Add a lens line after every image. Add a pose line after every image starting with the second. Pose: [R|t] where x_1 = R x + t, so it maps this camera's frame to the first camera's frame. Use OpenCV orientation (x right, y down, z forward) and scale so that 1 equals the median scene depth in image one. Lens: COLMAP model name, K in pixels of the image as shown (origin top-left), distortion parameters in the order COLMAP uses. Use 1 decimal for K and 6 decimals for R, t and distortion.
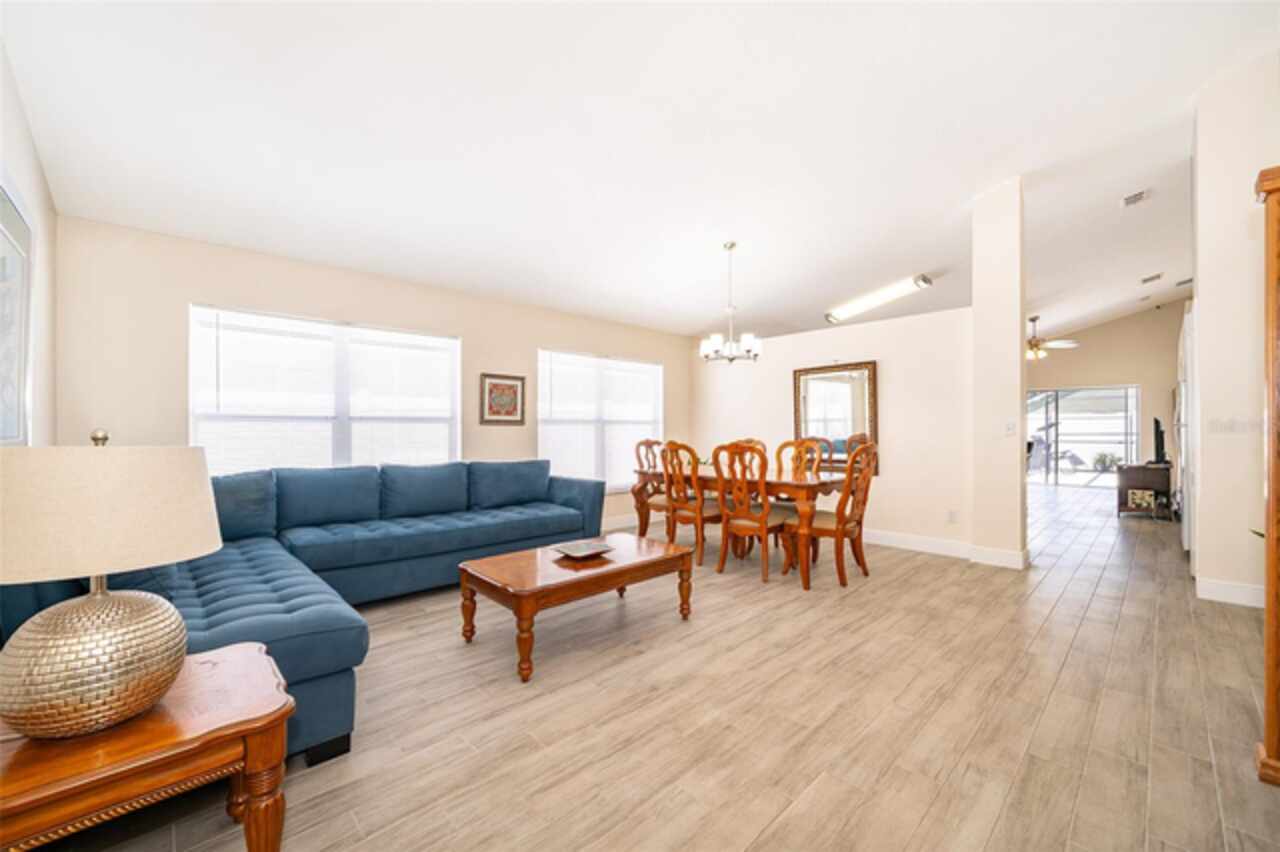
lens RADIAL K [[505.5, 0, 640.1], [0, 505.5, 428.1], [0, 0, 1]] dist [0.003688, 0.000005]
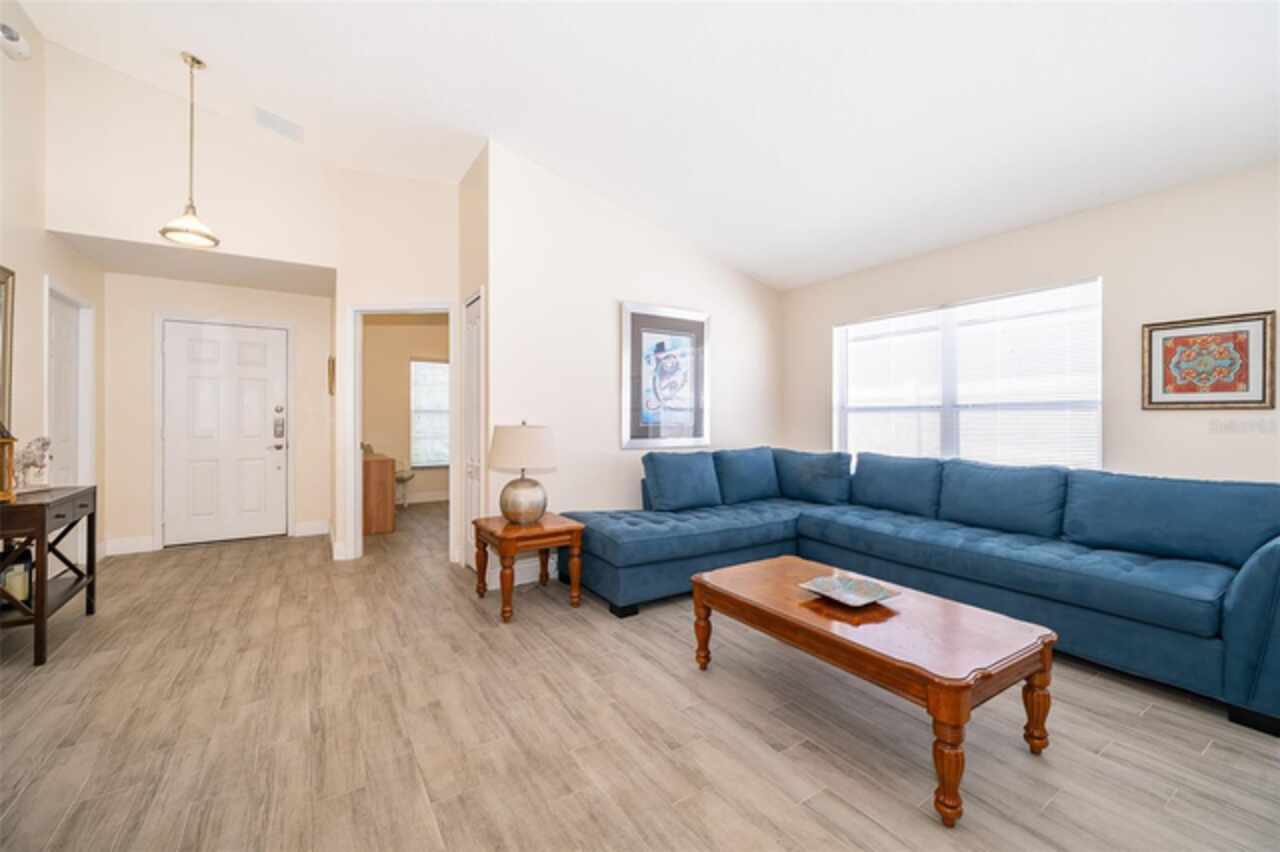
lens RADIAL K [[505.5, 0, 632.1], [0, 505.5, 421.6], [0, 0, 1]] dist [0.003688, 0.000005]
pose [[-0.188379, 0.006632, -0.982074, 0.563166], [0.009221, 0.999945, 0.004984, -0.003293], [0.982053, -0.008117, -0.188430, 0.743849]]
